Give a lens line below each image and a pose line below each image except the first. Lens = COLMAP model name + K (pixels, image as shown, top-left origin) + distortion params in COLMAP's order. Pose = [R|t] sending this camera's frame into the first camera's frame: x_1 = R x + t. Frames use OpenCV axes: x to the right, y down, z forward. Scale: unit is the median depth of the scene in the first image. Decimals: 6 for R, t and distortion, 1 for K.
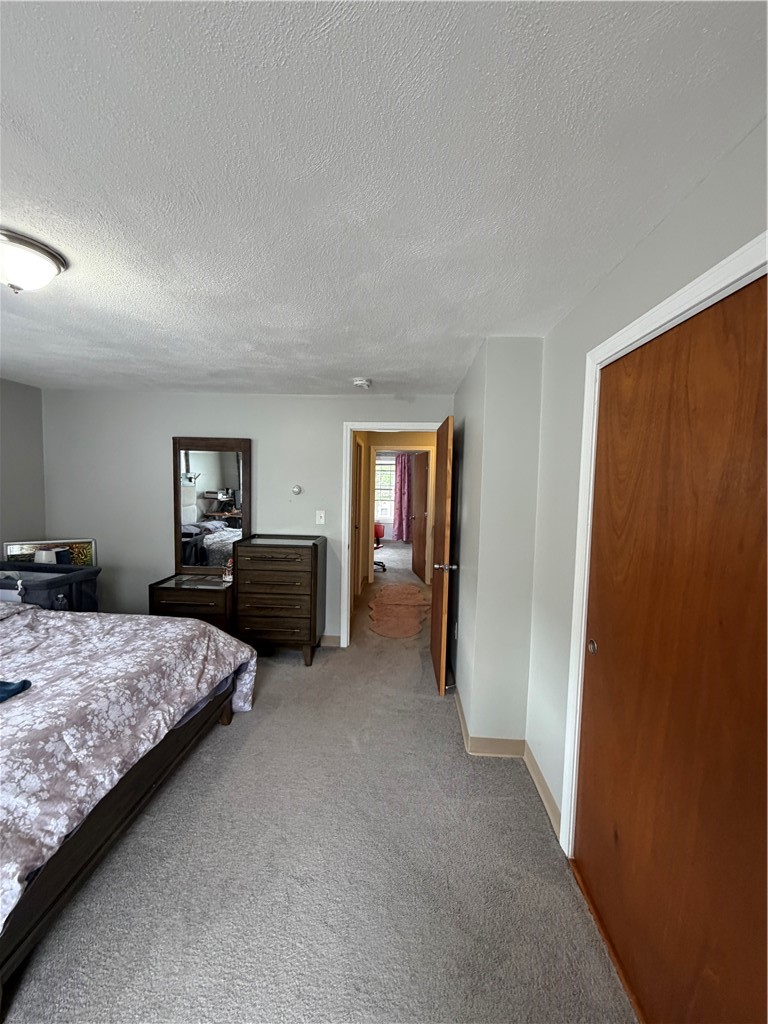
lens RADIAL K [[404.9, 0, 384.2], [0, 404.9, 510.4], [0, 0, 1]] dist [-0.002108, 0.000458]
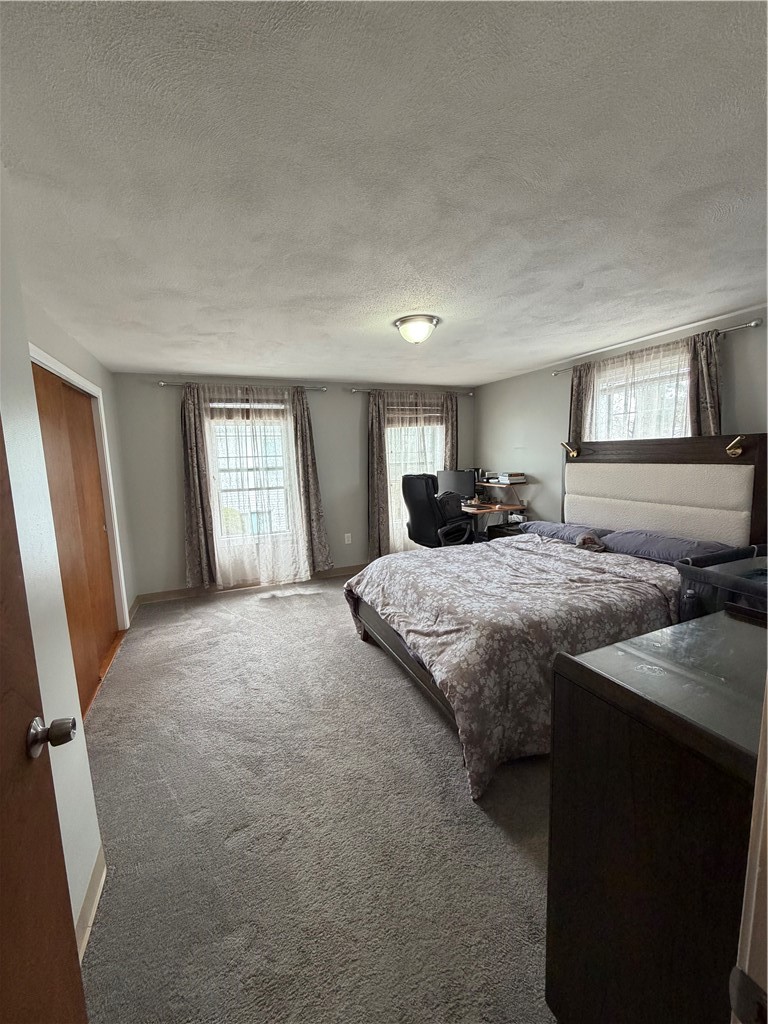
lens RADIAL K [[404.9, 0, 382.0], [0, 404.9, 510.6], [0, 0, 1]] dist [-0.002108, 0.000458]
pose [[-0.905048, 0.066155, -0.420133, 0.055853], [-0.014237, 0.982563, 0.185387, -0.092756], [0.425072, 0.173765, -0.888324, 1.782481]]
